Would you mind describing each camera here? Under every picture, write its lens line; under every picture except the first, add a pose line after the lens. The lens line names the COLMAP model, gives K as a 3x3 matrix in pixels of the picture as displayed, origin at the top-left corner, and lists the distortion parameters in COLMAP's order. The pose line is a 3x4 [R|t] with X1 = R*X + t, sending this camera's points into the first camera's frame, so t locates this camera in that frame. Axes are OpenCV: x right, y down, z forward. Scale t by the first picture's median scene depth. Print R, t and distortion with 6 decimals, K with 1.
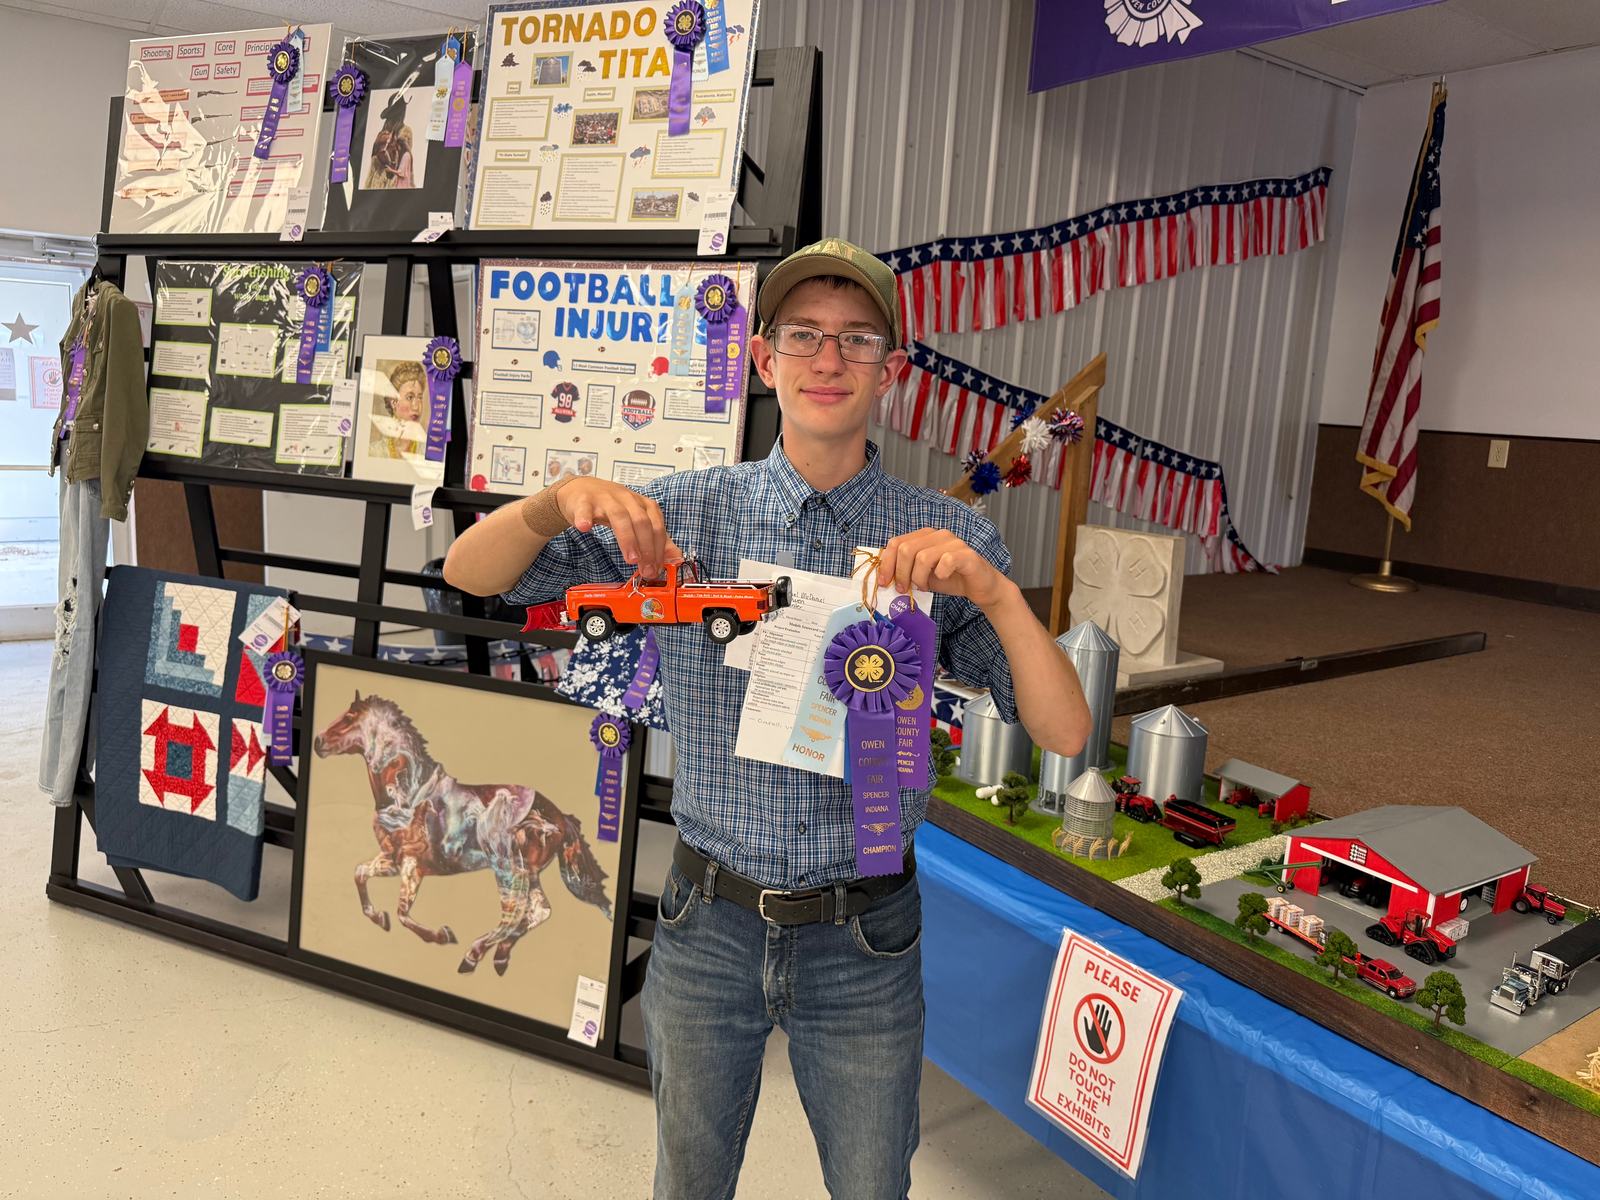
lens RADIAL K [[1133.9, 0, 803.1], [0, 1133.9, 587.6], [0, 0, 1]] dist [0.040255, -0.054029]
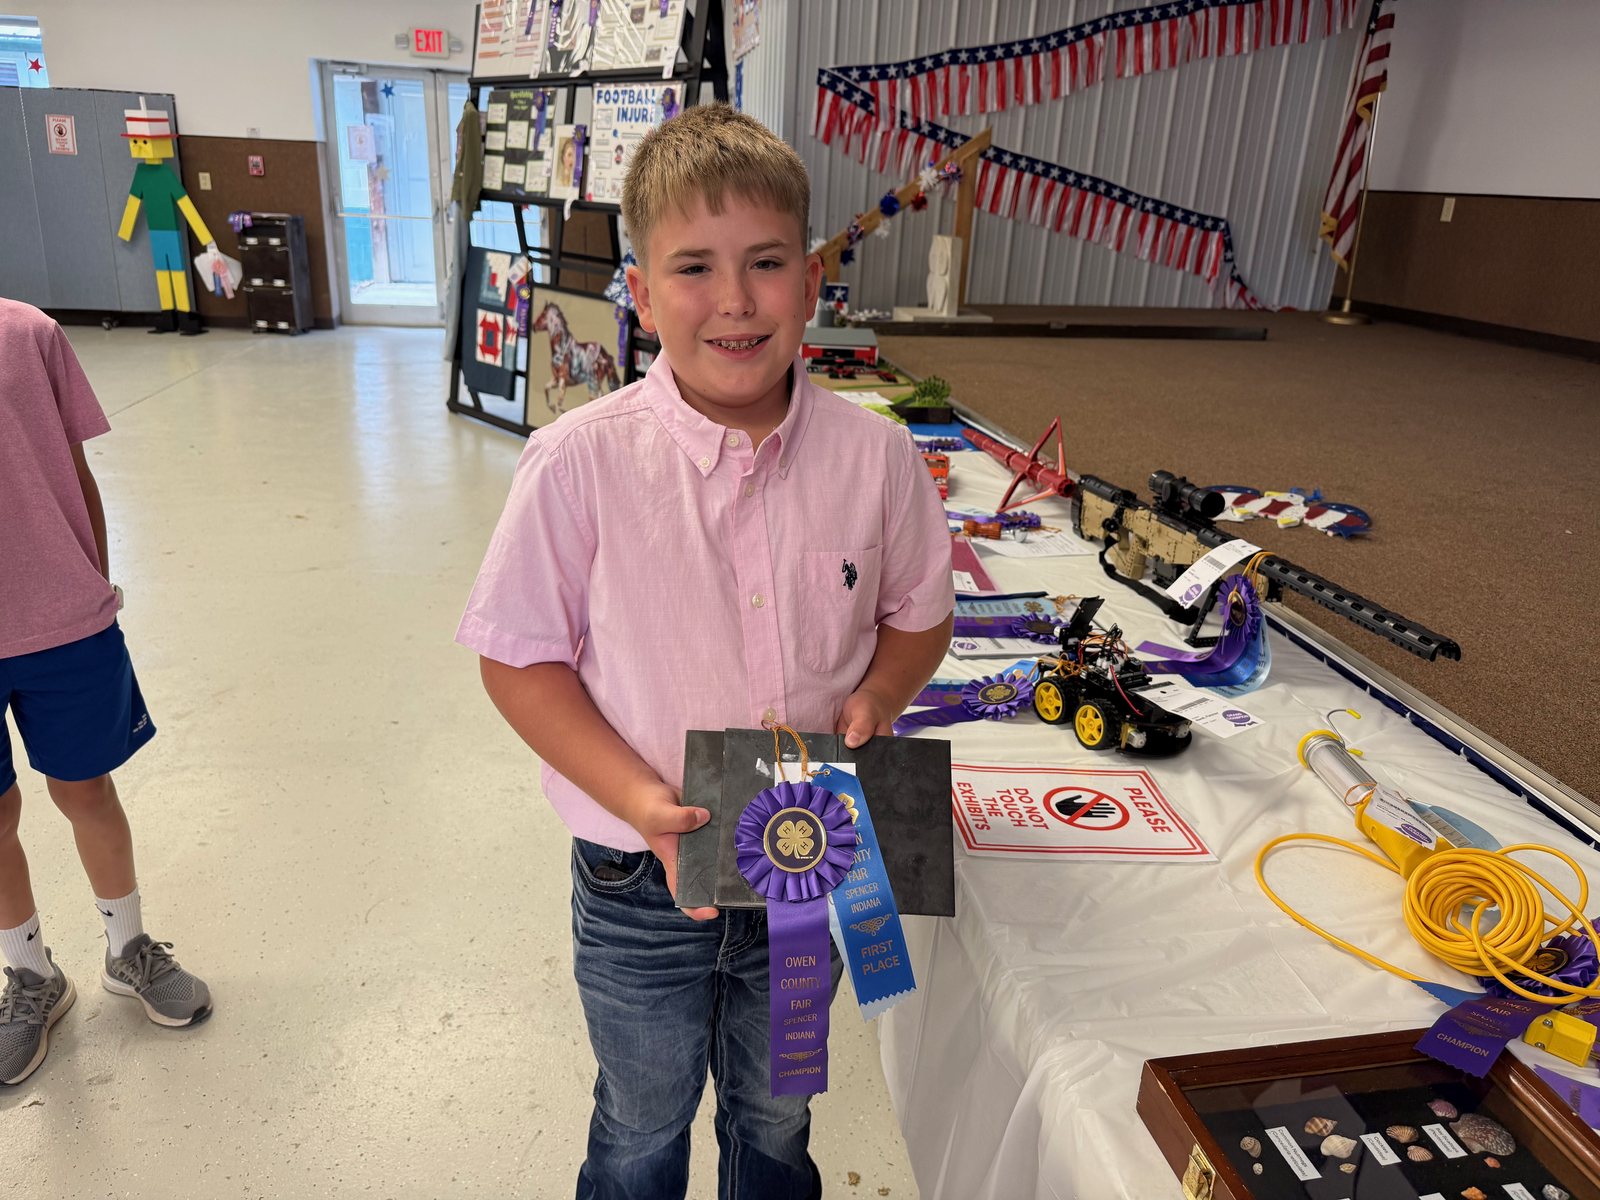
lens RADIAL K [[1133.9, 0, 795.4], [0, 1133.9, 606.1], [0, 0, 1]] dist [0.040255, -0.054029]
pose [[0.907282, 0.139216, -0.396809, 1.004722], [-0.070400, 0.980578, 0.183059, 0.238567], [0.414587, -0.138151, 0.899462, -0.849880]]
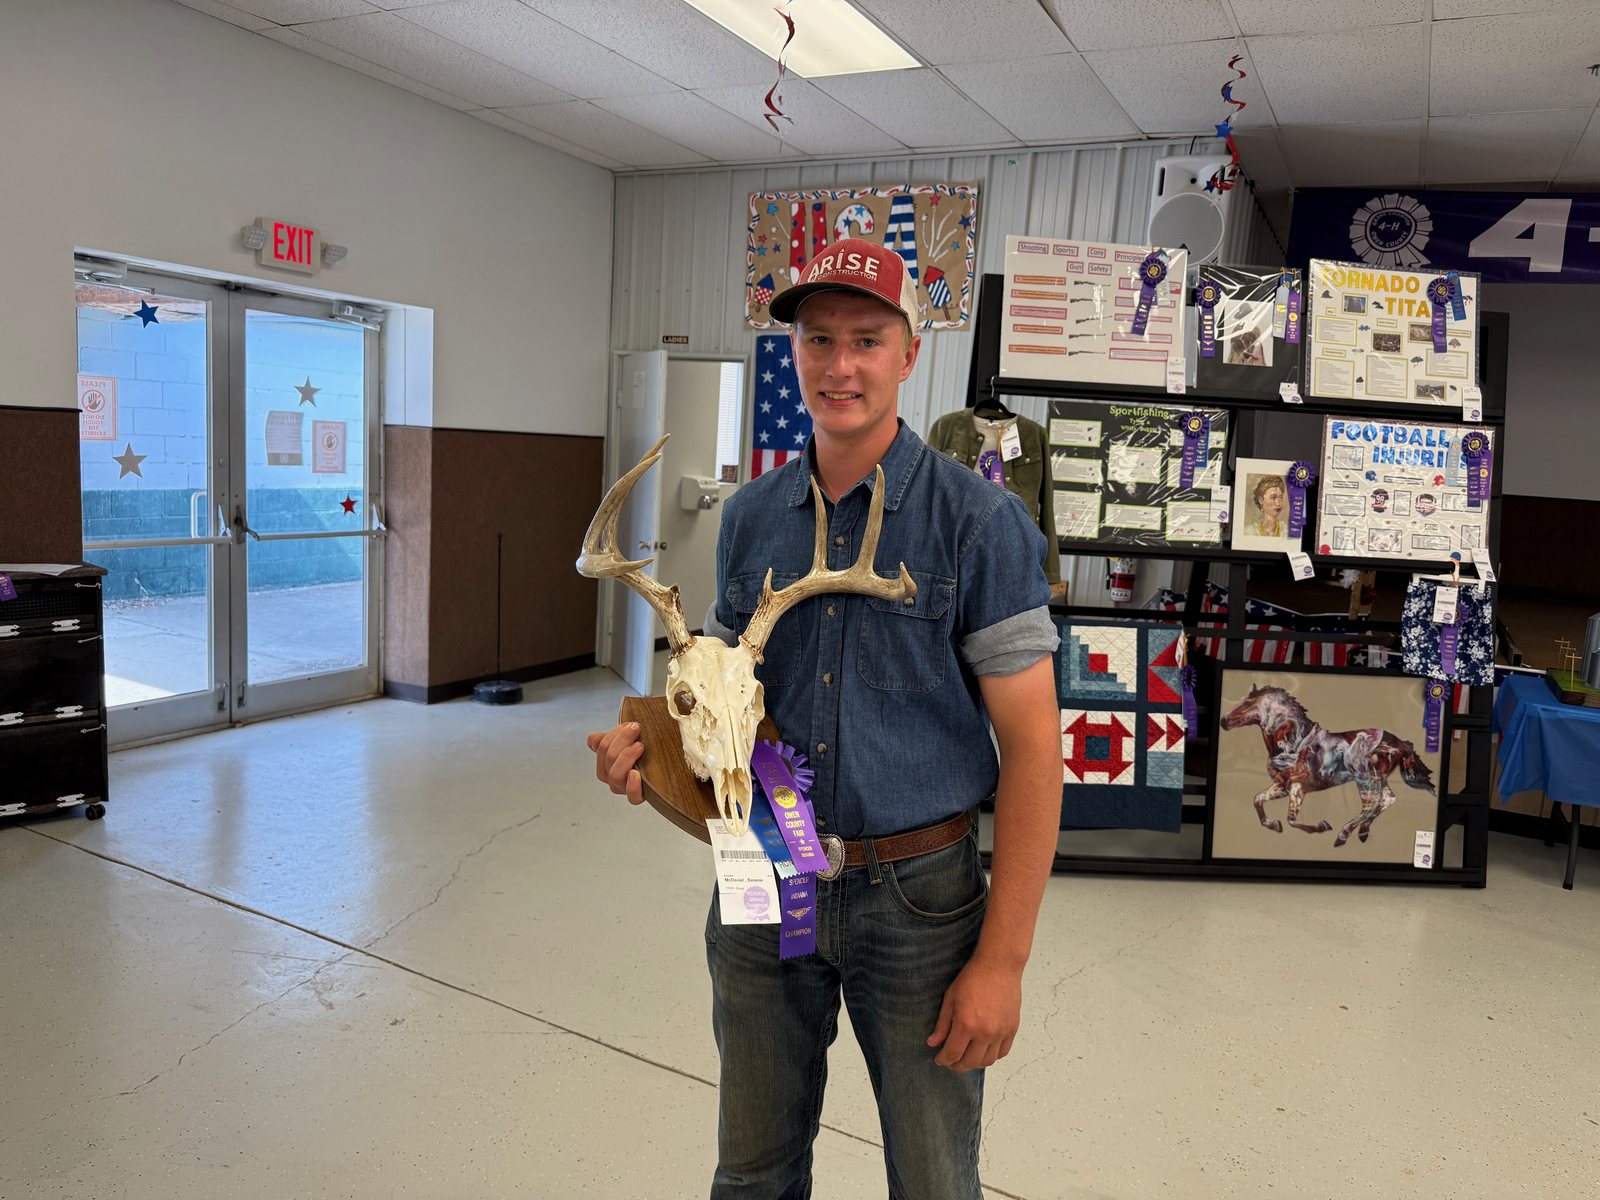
lens RADIAL K [[1133.9, 0, 803.2], [0, 1133.9, 595.0], [0, 0, 1]] dist [0.040255, -0.054029]
pose [[0.885013, -0.059386, 0.461764, -1.713519], [0.059581, 0.998123, 0.014173, -0.094536], [-0.461739, 0.014969, 0.886890, -0.112830]]
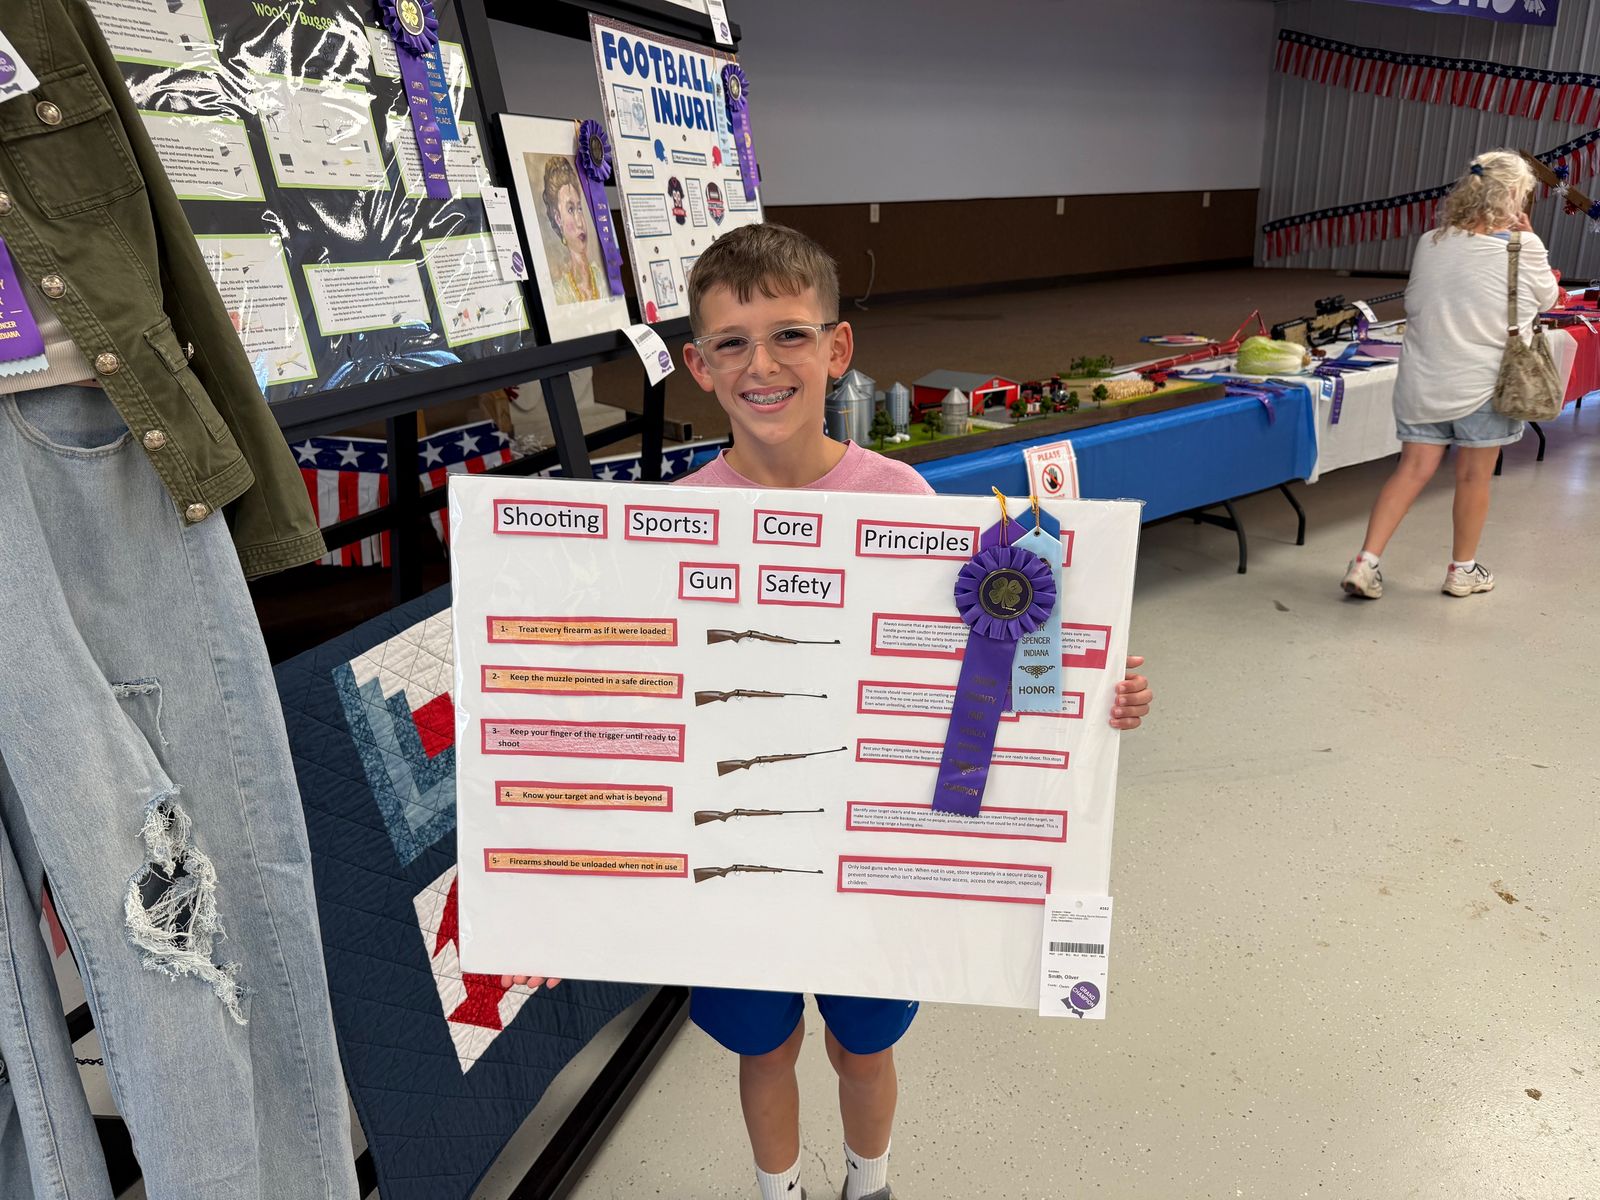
lens RADIAL K [[1133.9, 0, 800.2], [0, 1133.9, 595.1], [0, 0, 1]] dist [0.040255, -0.054029]
pose [[-0.057903, -0.366737, 0.928521, -1.126799], [0.194267, 0.908163, 0.370811, -0.188234], [-0.979238, 0.201852, 0.018660, 0.918110]]
